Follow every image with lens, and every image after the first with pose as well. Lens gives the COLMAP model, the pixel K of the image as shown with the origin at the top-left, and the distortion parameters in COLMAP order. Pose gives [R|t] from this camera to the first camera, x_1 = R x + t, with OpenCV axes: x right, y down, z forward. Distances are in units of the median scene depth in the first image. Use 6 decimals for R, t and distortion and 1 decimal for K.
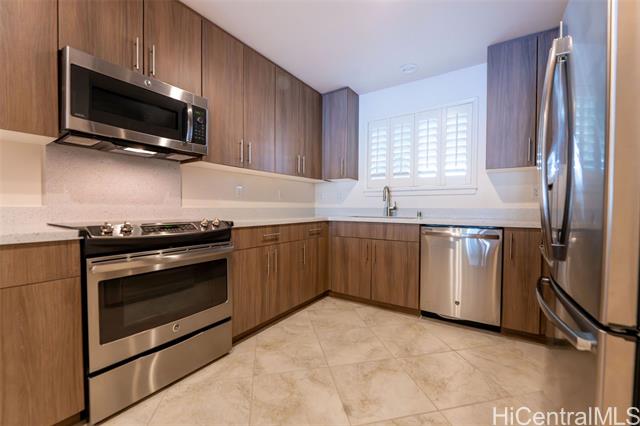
lens RADIAL K [[258.7, 0, 320.0], [0, 258.7, 213.0], [0, 0, 1]] dist [-0.001921, -0.000122]
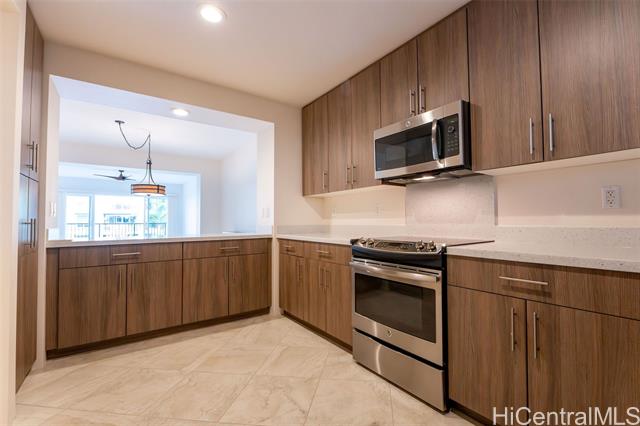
lens RADIAL K [[289.5, 0, 343.1], [0, 289.5, 210.6], [0, 0, 1]] dist [-0.001084, -0.000065]
pose [[-0.313270, -0.034773, -0.949027, 0.491618], [-0.017531, 0.999371, -0.030831, -0.035999], [0.949502, 0.006979, -0.313682, 0.802655]]
